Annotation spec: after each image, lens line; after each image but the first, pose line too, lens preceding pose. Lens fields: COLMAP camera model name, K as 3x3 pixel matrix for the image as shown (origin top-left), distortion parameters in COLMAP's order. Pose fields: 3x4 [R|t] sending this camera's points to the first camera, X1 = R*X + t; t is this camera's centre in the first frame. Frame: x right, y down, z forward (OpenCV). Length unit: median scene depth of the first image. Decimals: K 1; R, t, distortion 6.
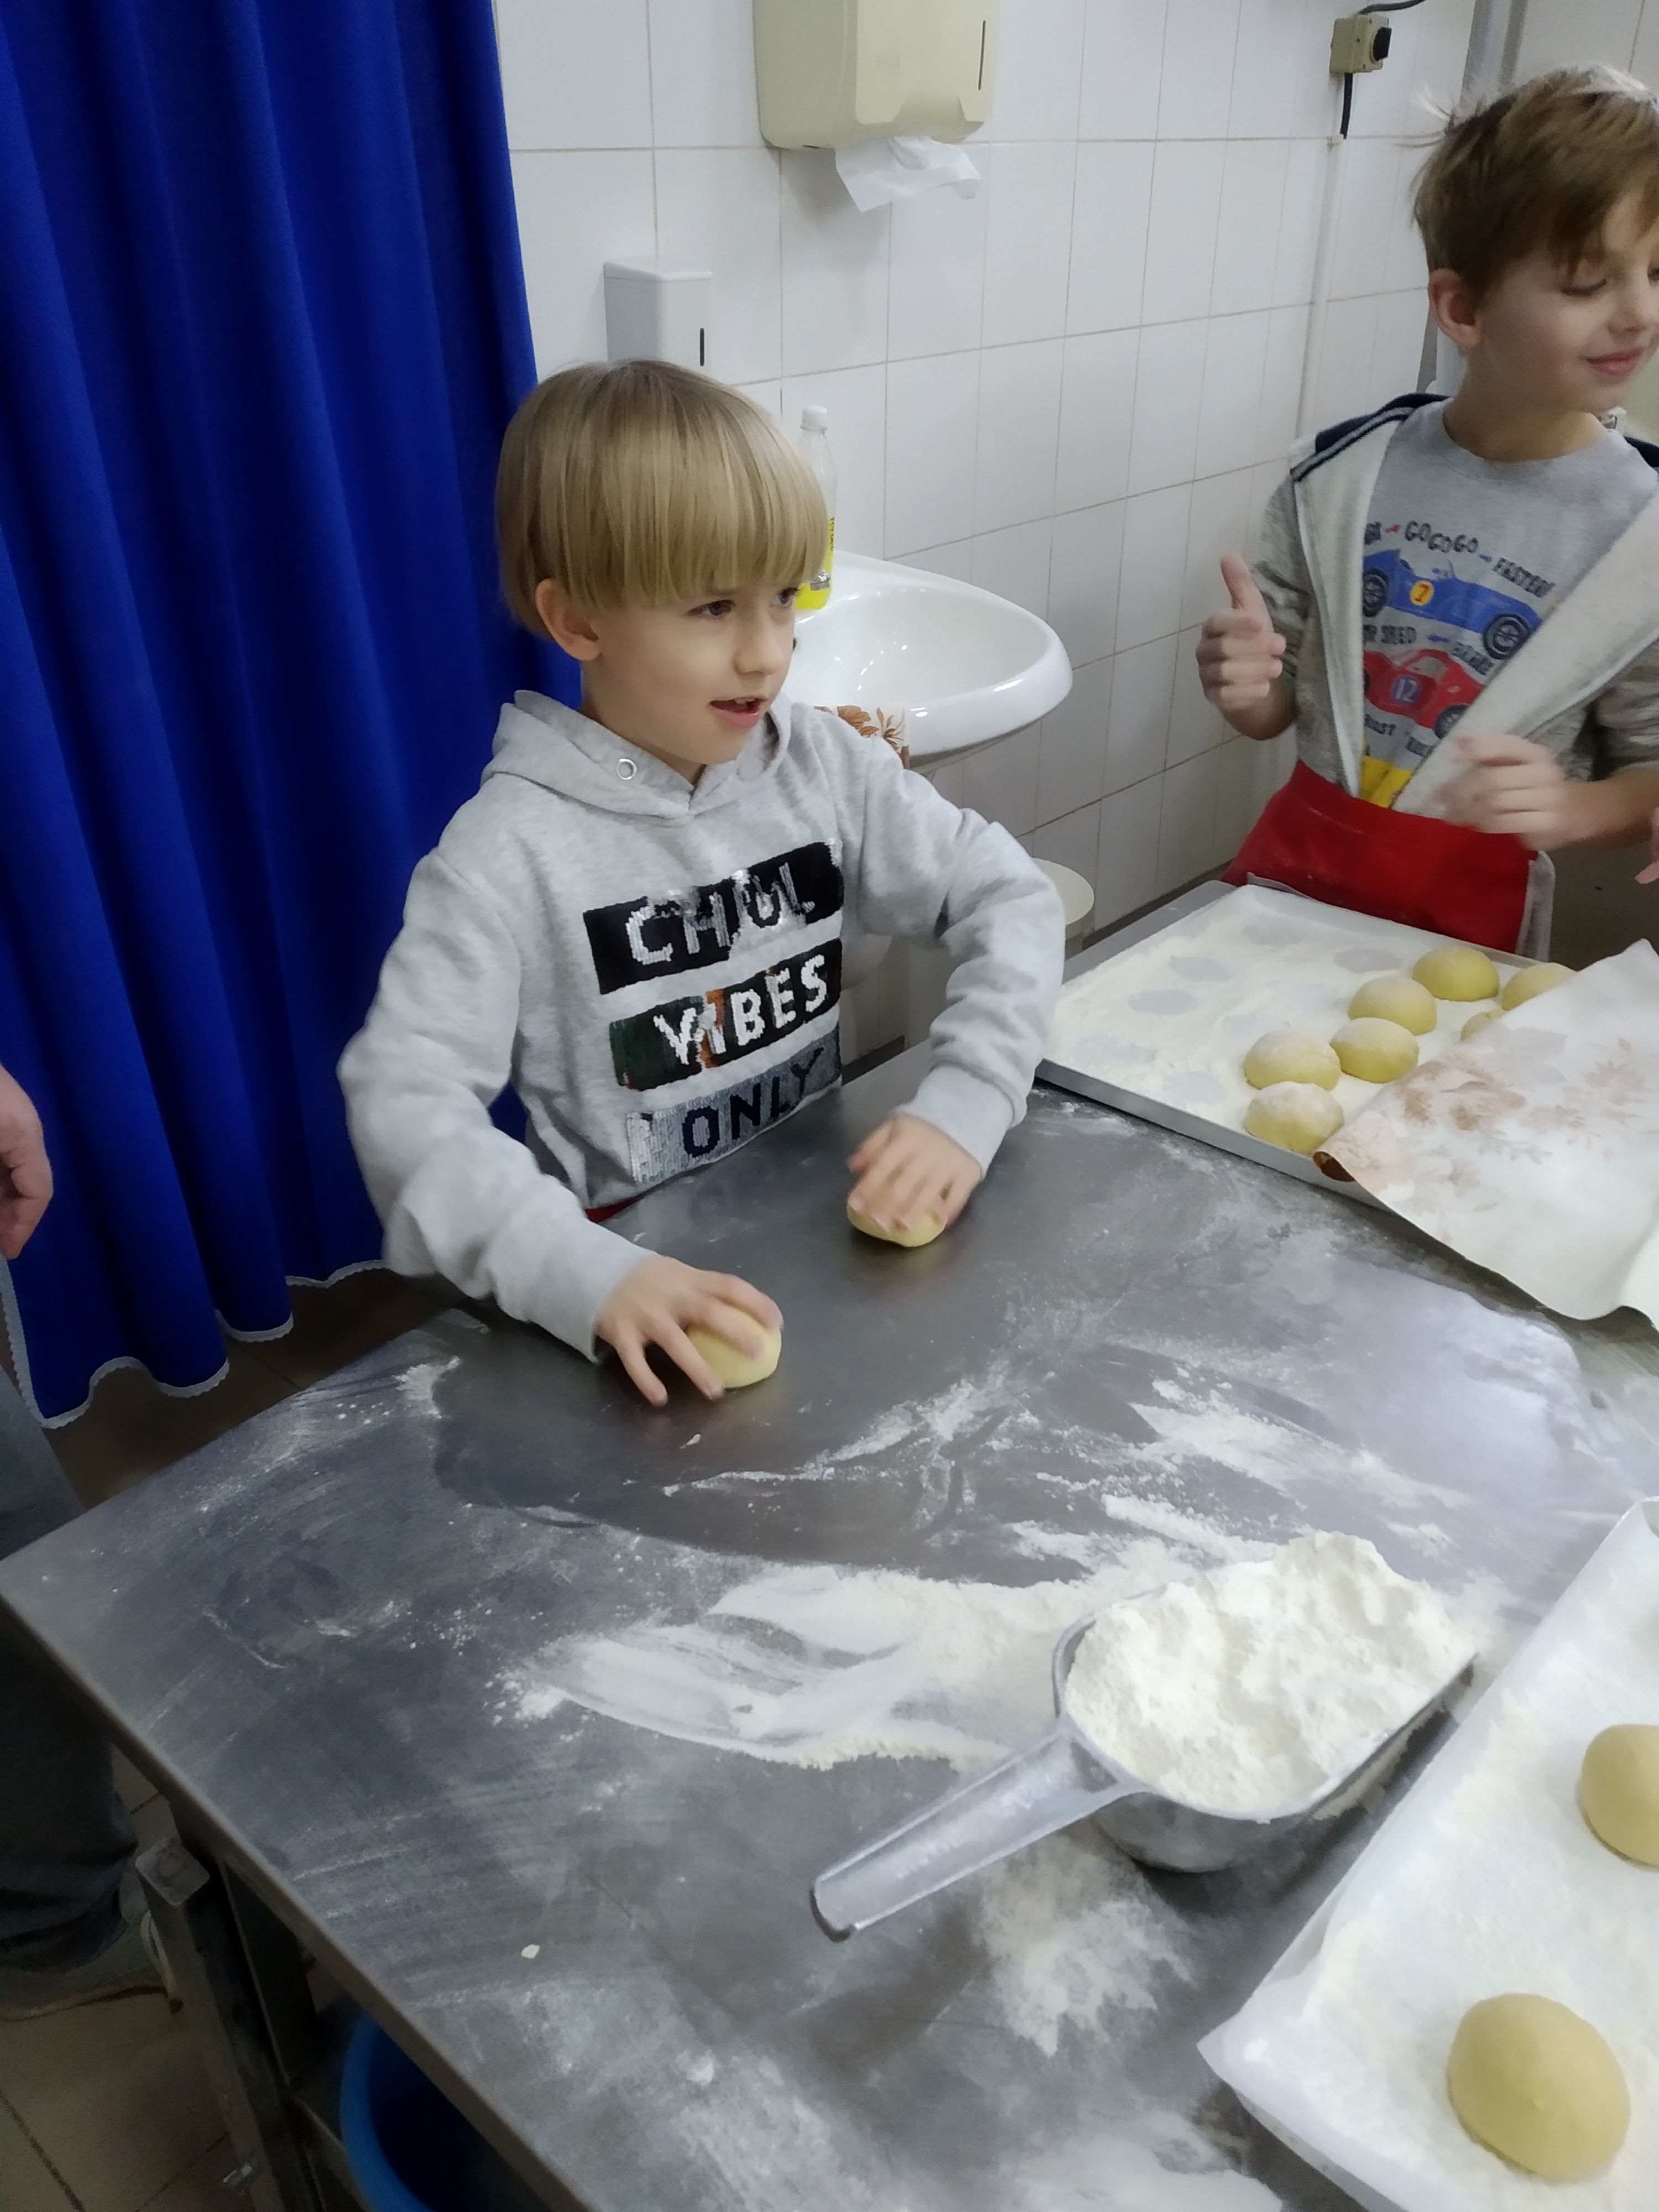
lens RADIAL K [[1715.8, 0, 828.4], [0, 1715.8, 1110.7], [0, 0, 1]] dist [-0.013962, -0.021871]
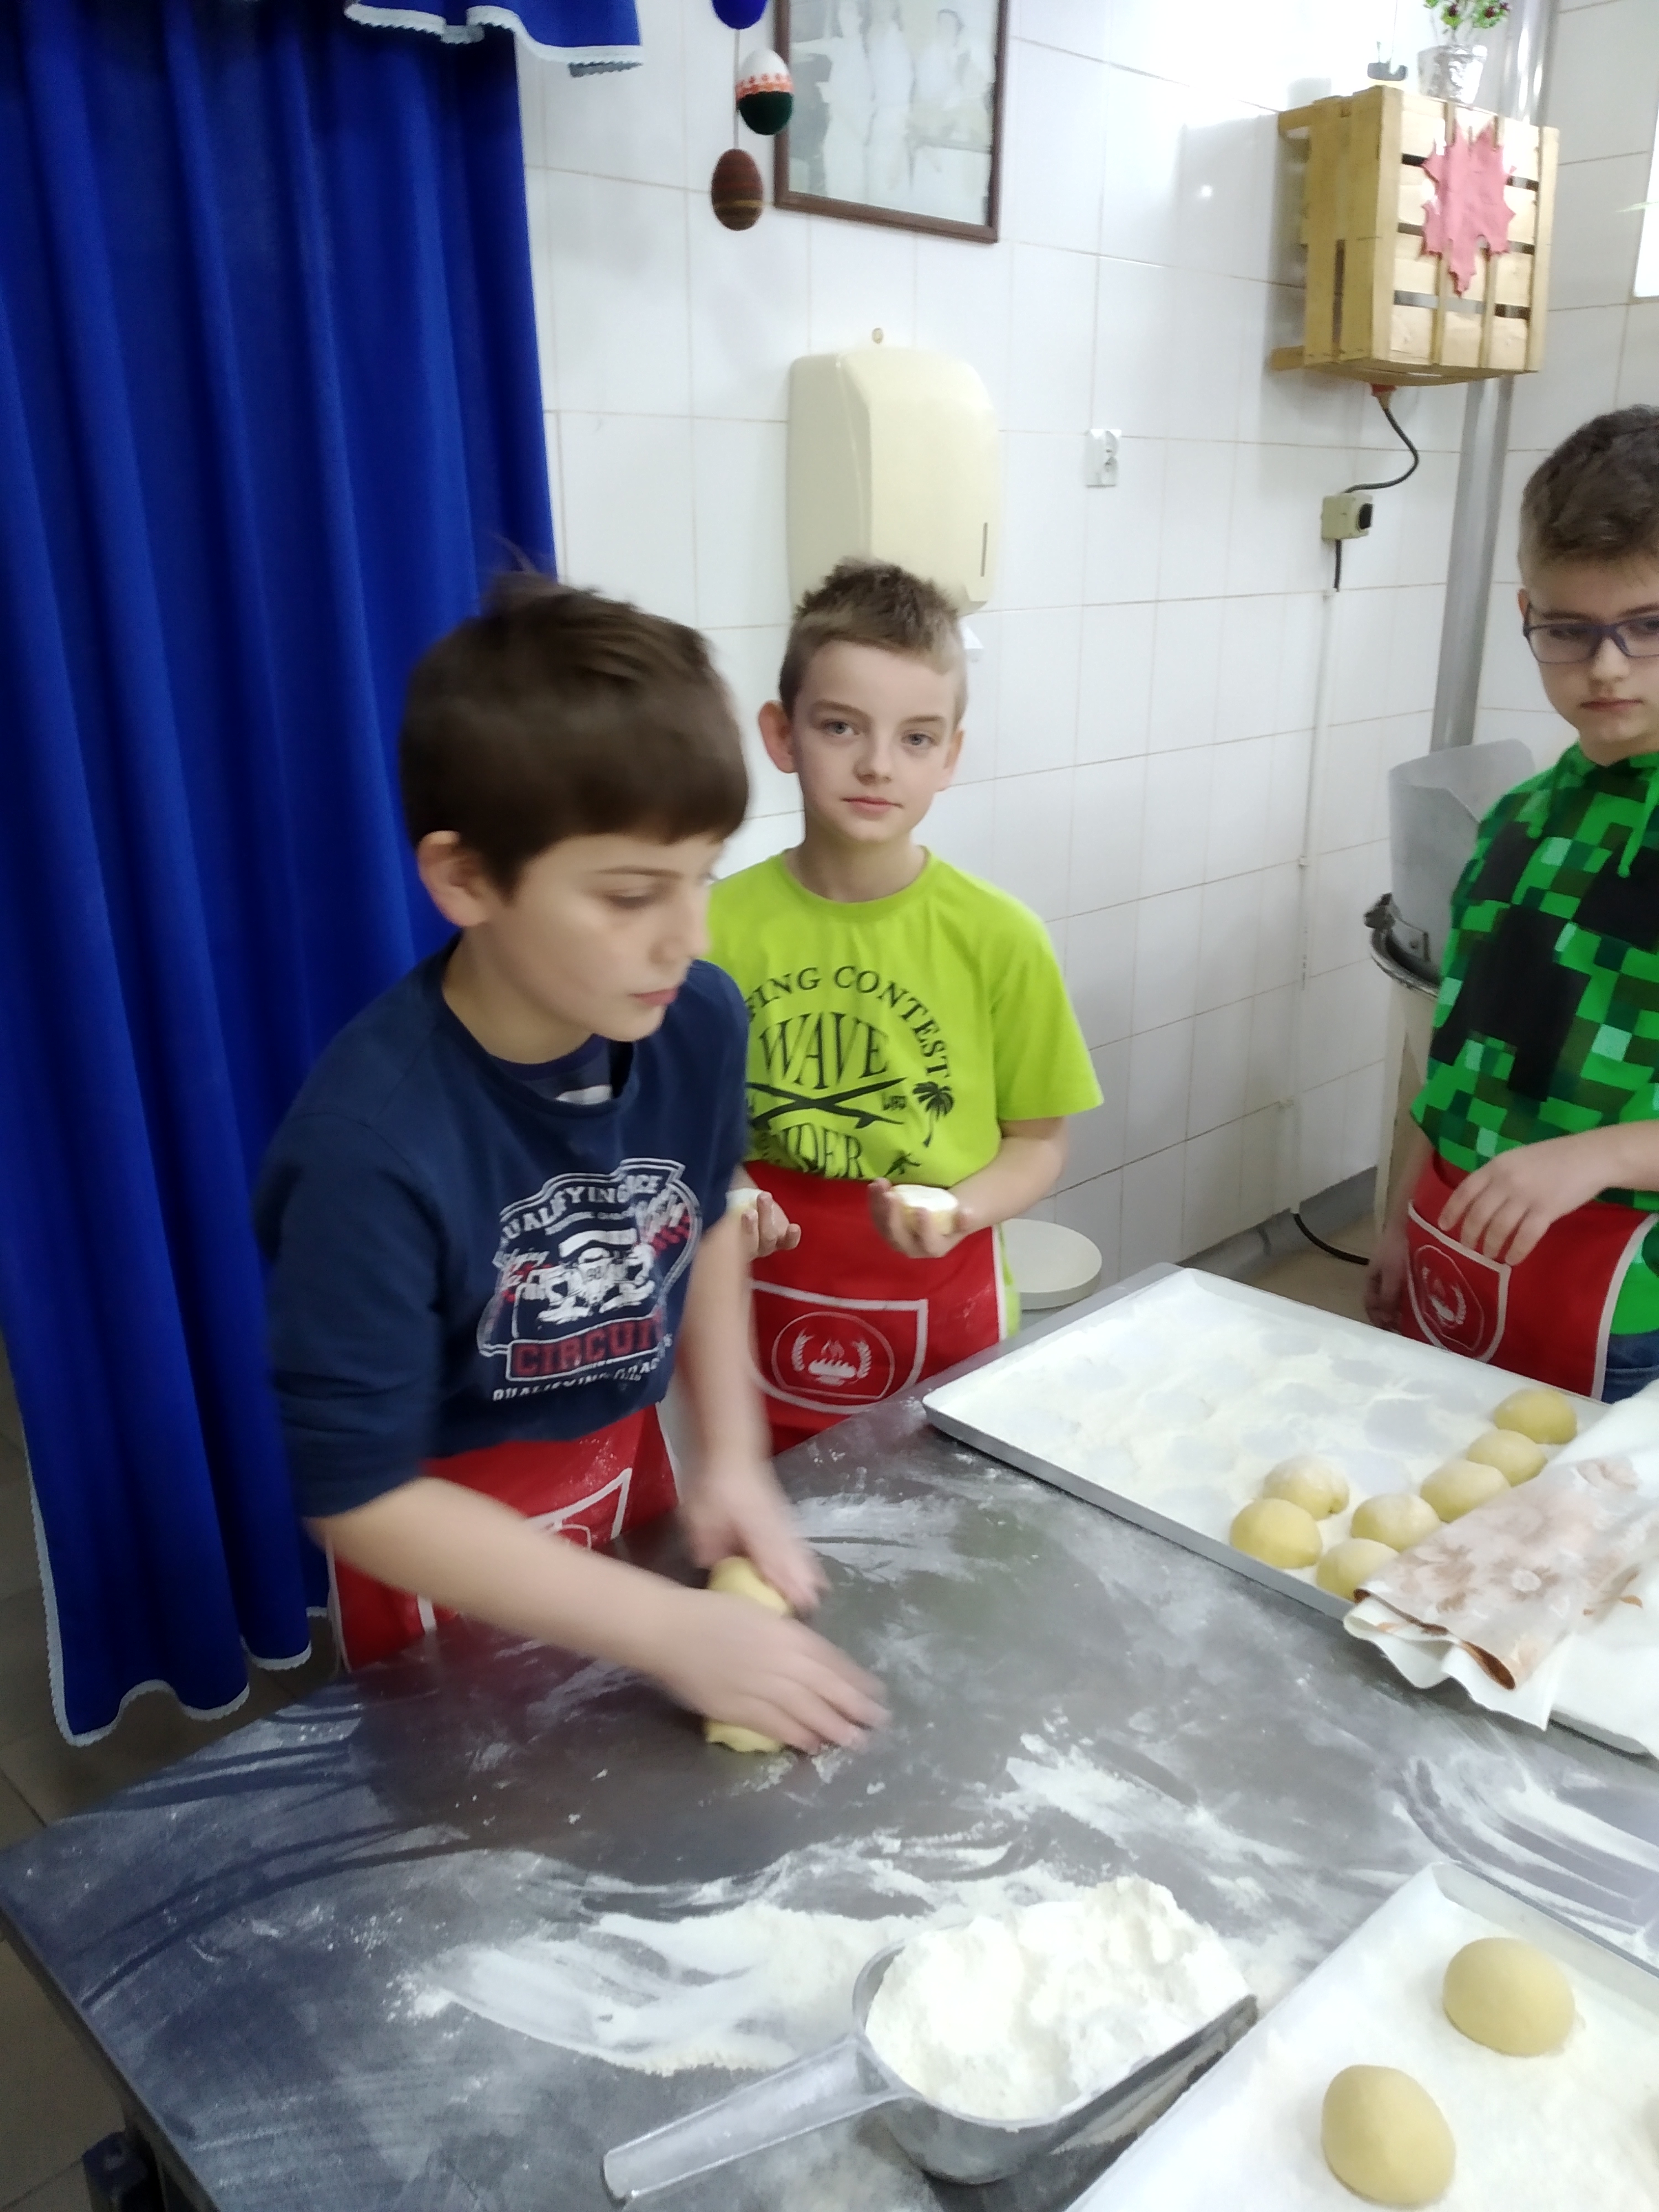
lens RADIAL K [[1715.8, 0, 835.1], [0, 1715.8, 1097.5], [0, 0, 1]] dist [-0.013962, -0.021871]
pose [[0.998361, 0.021132, -0.053187, 0.147835], [-0.031394, 0.979245, -0.200232, -0.026123], [0.047852, 0.201574, 0.978304, -0.218017]]
